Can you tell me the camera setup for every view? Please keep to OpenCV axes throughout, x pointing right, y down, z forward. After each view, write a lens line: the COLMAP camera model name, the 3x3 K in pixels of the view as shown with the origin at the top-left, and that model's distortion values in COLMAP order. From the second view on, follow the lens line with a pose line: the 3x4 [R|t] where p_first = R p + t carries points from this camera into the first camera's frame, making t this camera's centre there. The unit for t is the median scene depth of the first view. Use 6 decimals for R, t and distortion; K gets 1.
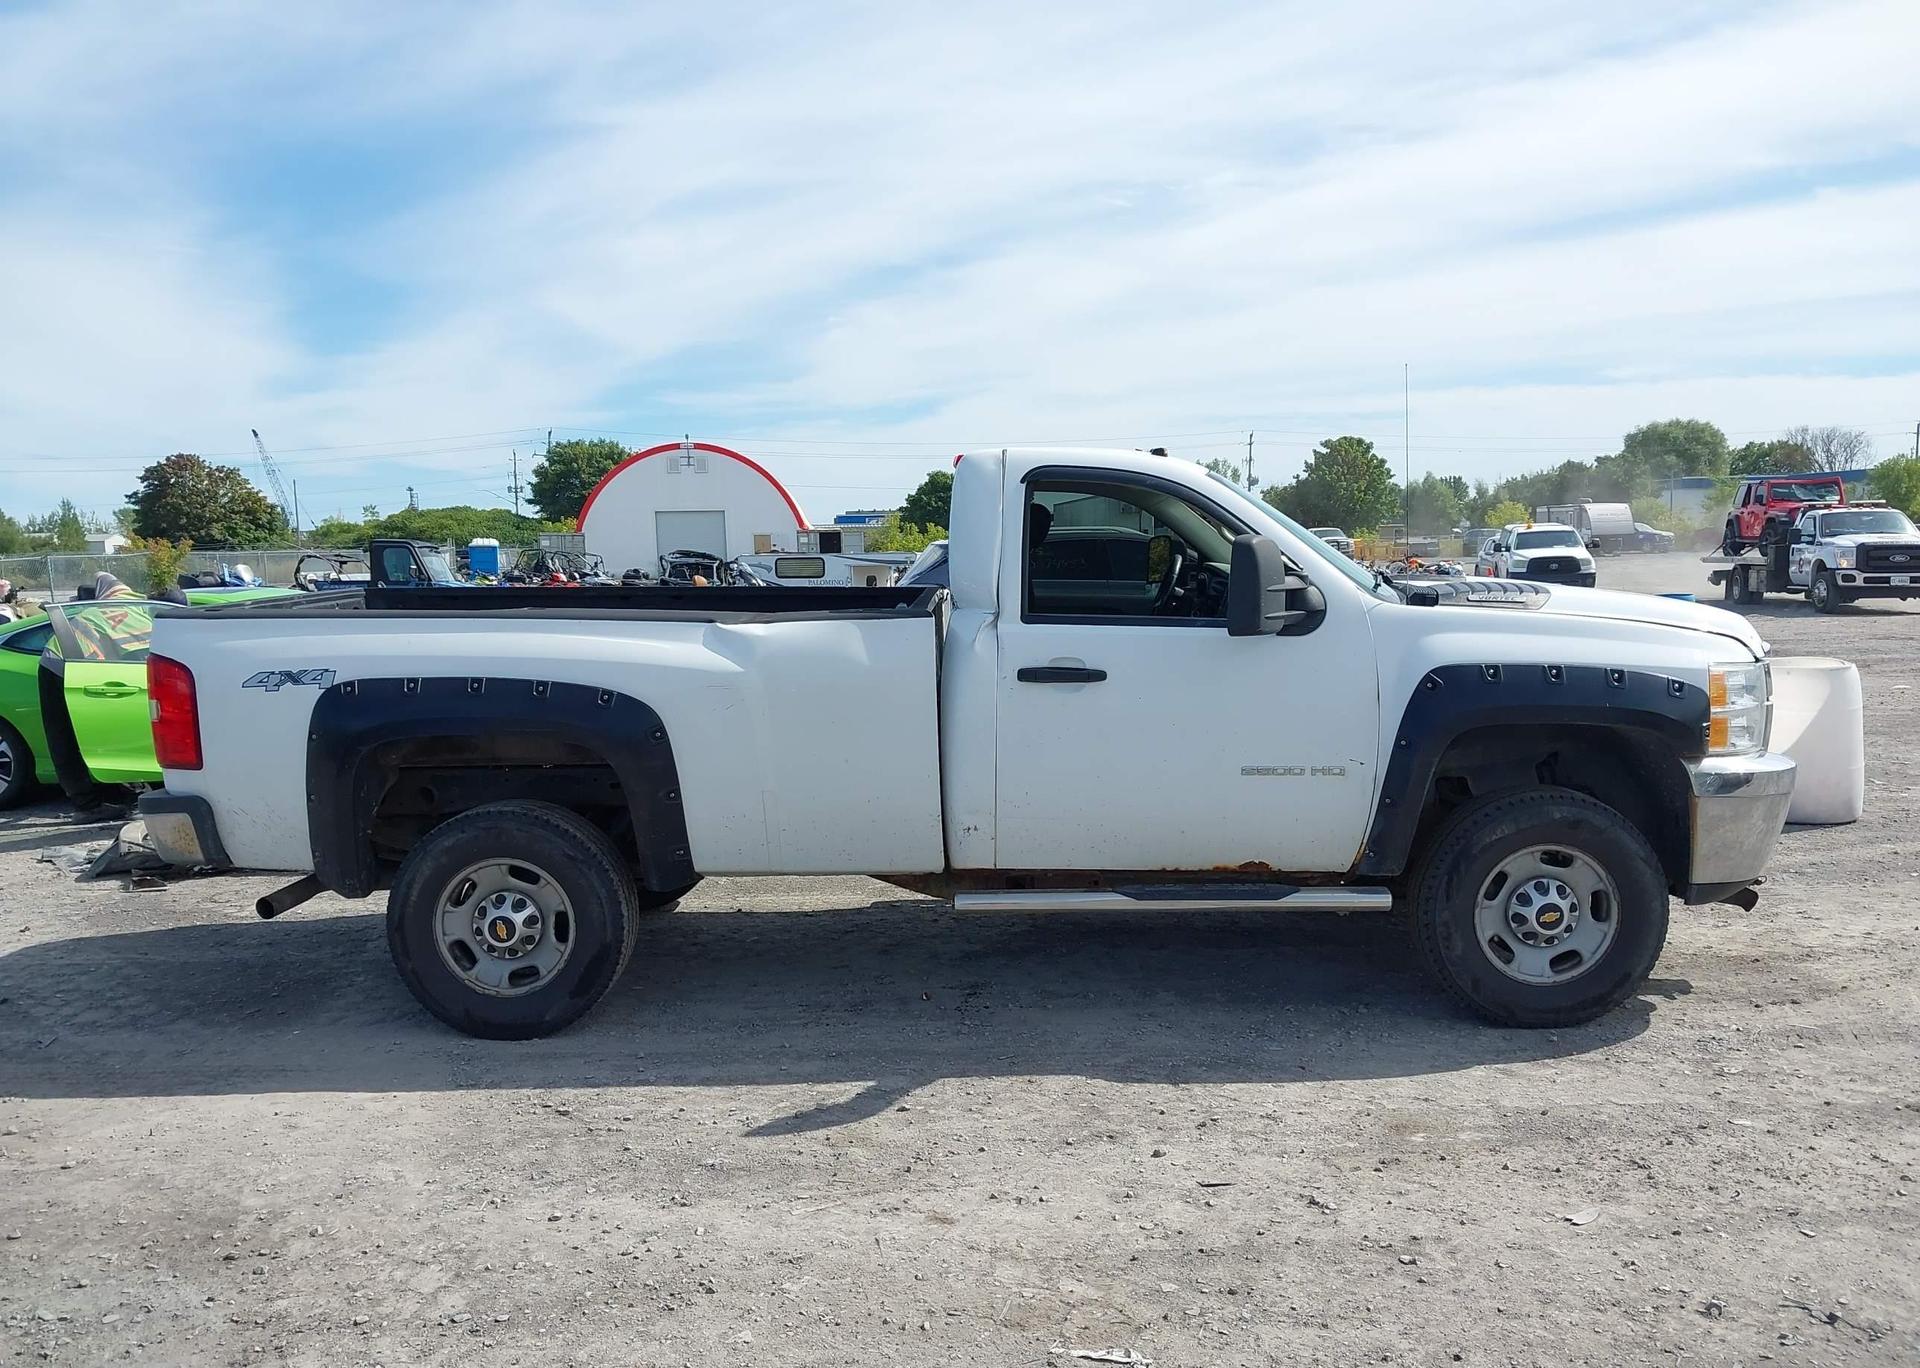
lens RADIAL K [[1492.6, 0, 932.0], [0, 1492.6, 735.4], [0, 0, 1]] dist [0.000248, 0.011515]
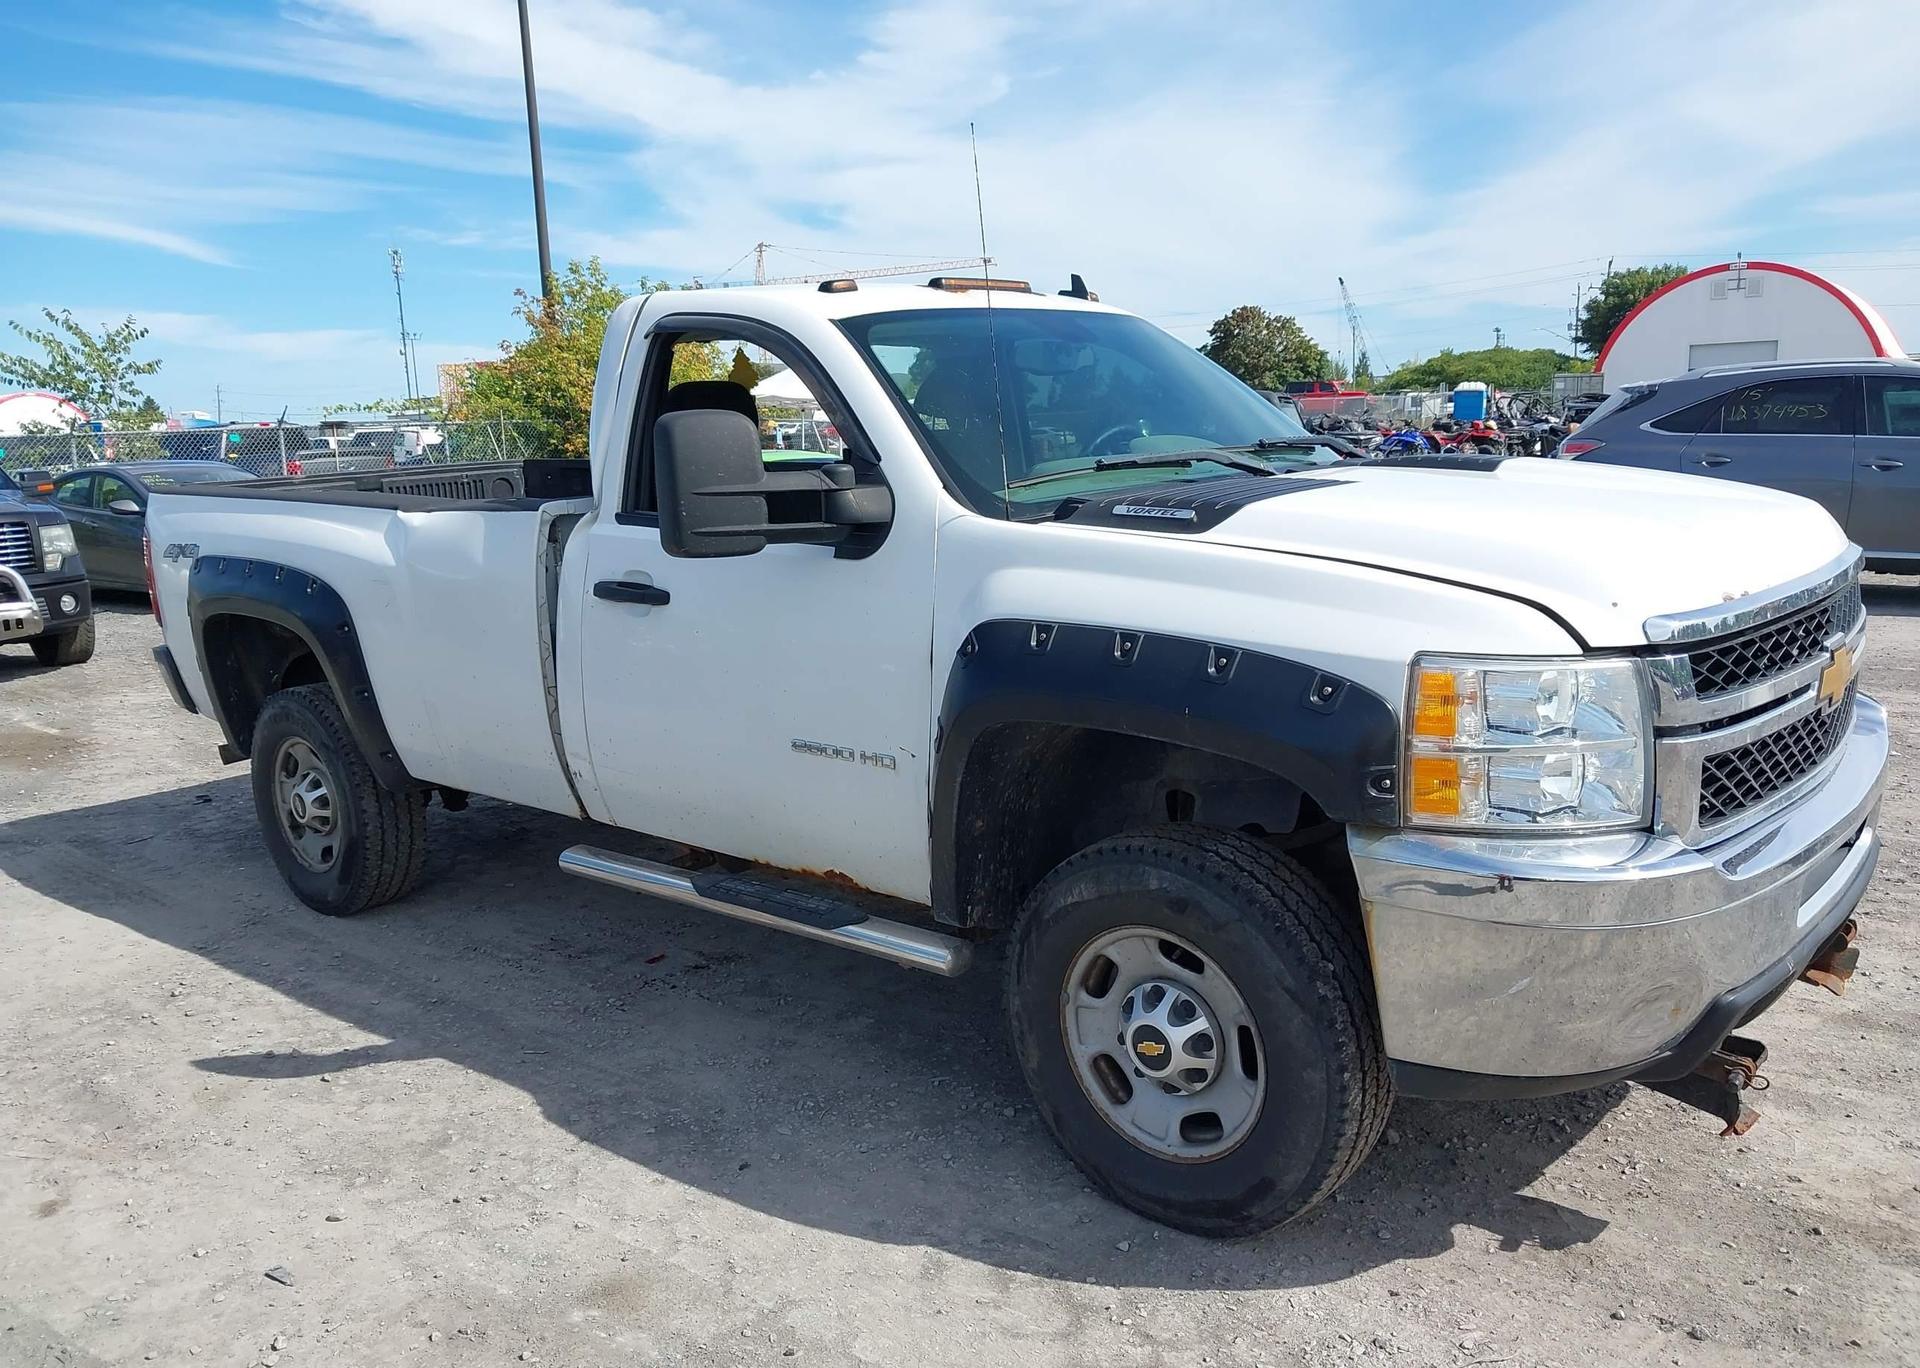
lens RADIAL K [[1492.6, 0, 932.0], [0, 1492.6, 735.4], [0, 0, 1]] dist [0.000248, 0.011515]
pose [[0.785685, 0.120497, -0.606778, 0.678608], [-0.058441, 0.990917, 0.121110, -0.069004], [0.615860, -0.059694, 0.785591, 0.473367]]
